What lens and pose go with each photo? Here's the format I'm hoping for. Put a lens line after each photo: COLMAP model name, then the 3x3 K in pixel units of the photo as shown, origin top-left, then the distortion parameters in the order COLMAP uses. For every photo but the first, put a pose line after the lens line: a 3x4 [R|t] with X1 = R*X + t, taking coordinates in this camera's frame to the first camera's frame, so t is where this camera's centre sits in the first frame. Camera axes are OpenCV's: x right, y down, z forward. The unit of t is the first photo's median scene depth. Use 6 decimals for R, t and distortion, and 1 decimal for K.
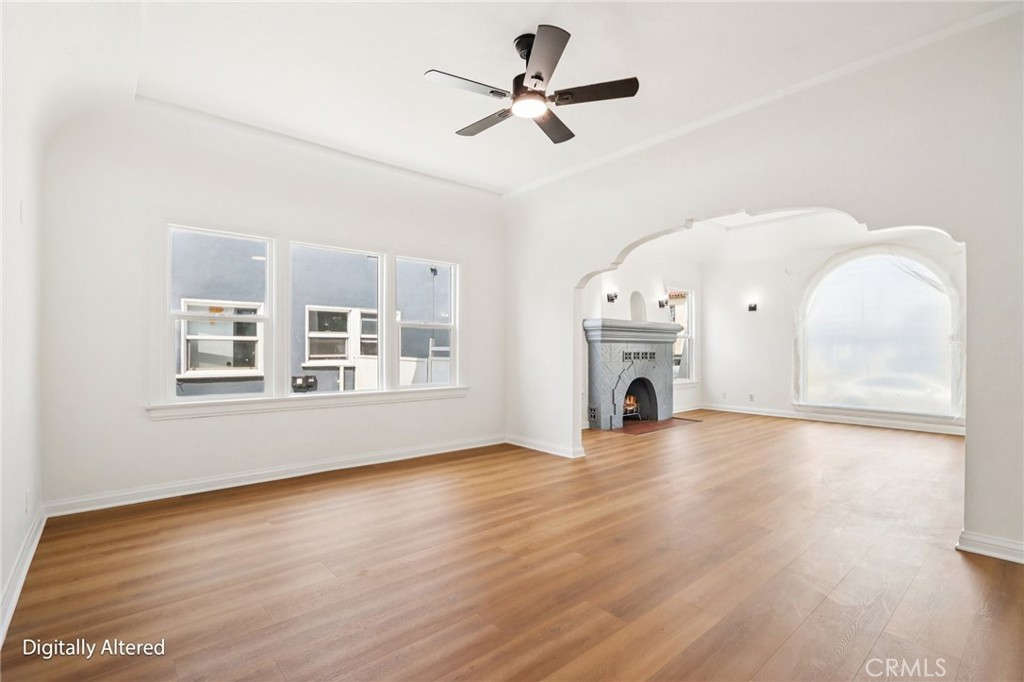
lens RADIAL K [[479.2, 0, 507.5], [0, 479.2, 346.1], [0, 0, 1]] dist [-0.000858, -0.000121]
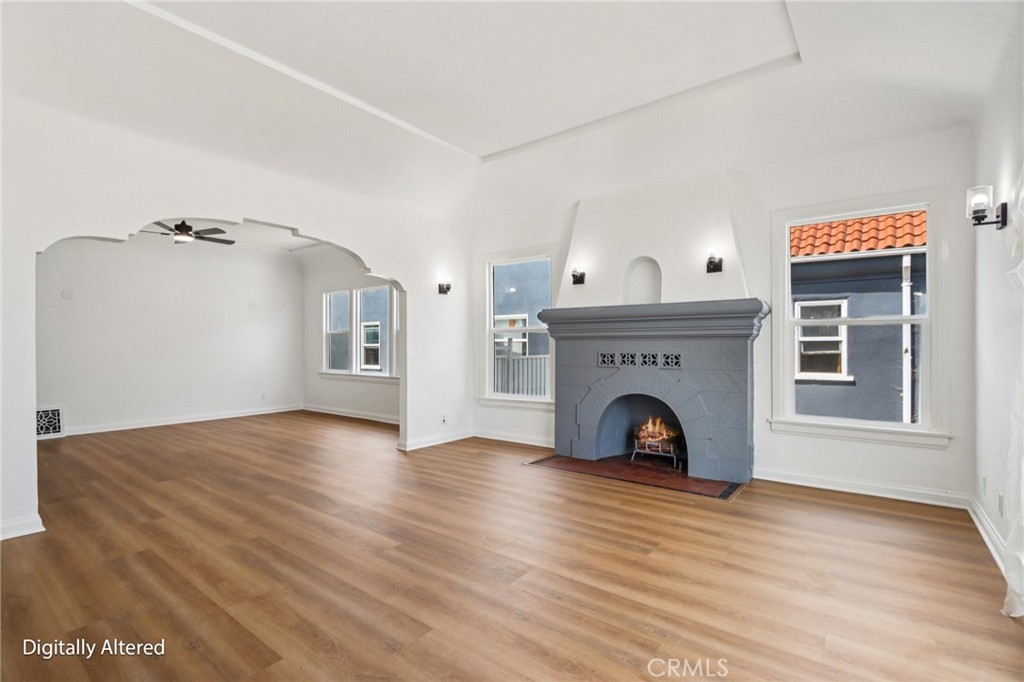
lens RADIAL K [[479.2, 0, 507.5], [0, 479.2, 346.1], [0, 0, 1]] dist [-0.000858, -0.000121]
pose [[0.214407, -0.010303, -0.976690, 0.842242], [-0.004005, 0.999927, -0.011427, 0.010566], [0.976736, 0.006361, 0.214350, 0.692998]]
